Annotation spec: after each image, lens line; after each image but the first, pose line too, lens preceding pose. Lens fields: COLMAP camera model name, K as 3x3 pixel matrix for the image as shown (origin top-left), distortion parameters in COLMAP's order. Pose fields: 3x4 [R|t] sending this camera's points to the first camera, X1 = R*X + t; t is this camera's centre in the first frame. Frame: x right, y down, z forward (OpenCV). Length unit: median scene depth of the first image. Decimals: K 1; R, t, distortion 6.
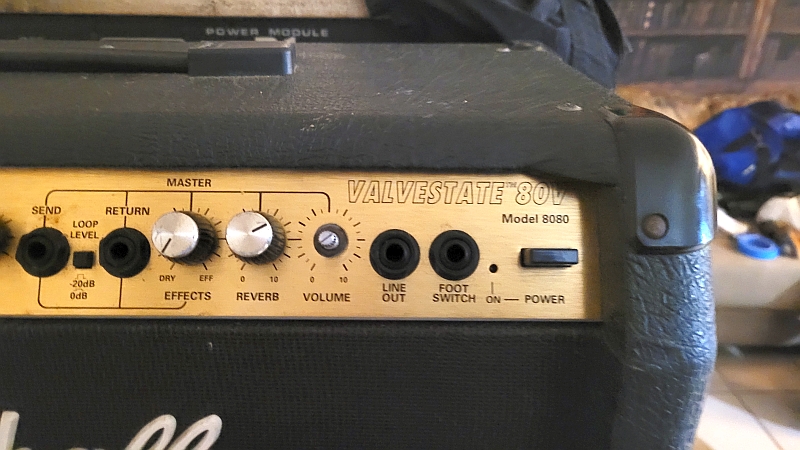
lens RADIAL K [[607.8, 0, 398.0], [0, 607.8, 224.8], [0, 0, 1]] dist [0.004204, -0.001690]
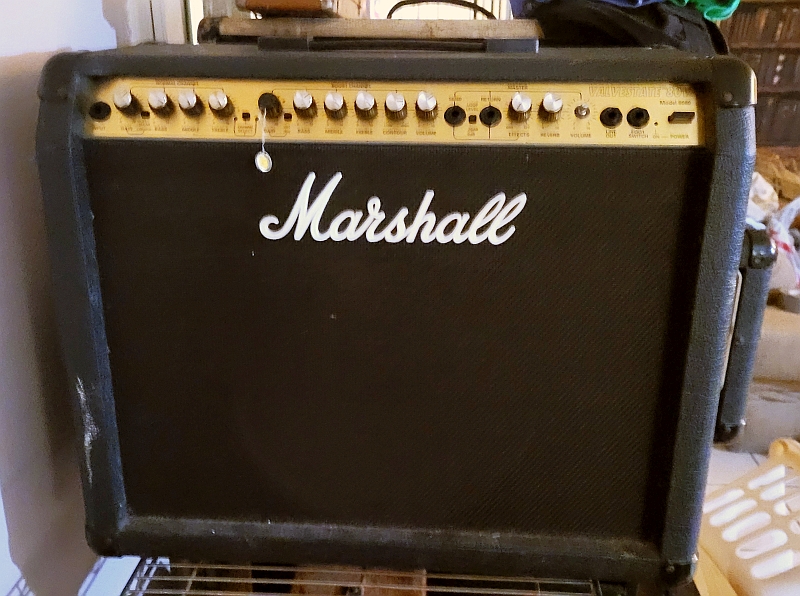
lens RADIAL K [[758.5, 0, 400.4], [0, 758.5, 298.9], [0, 0, 1]] dist [-0.022027, 0.000000]
pose [[0.996177, 0.021893, -0.084568, -0.527590], [-0.025991, 0.998525, -0.047665, 0.866585], [0.083399, 0.049681, 0.995277, -1.803920]]
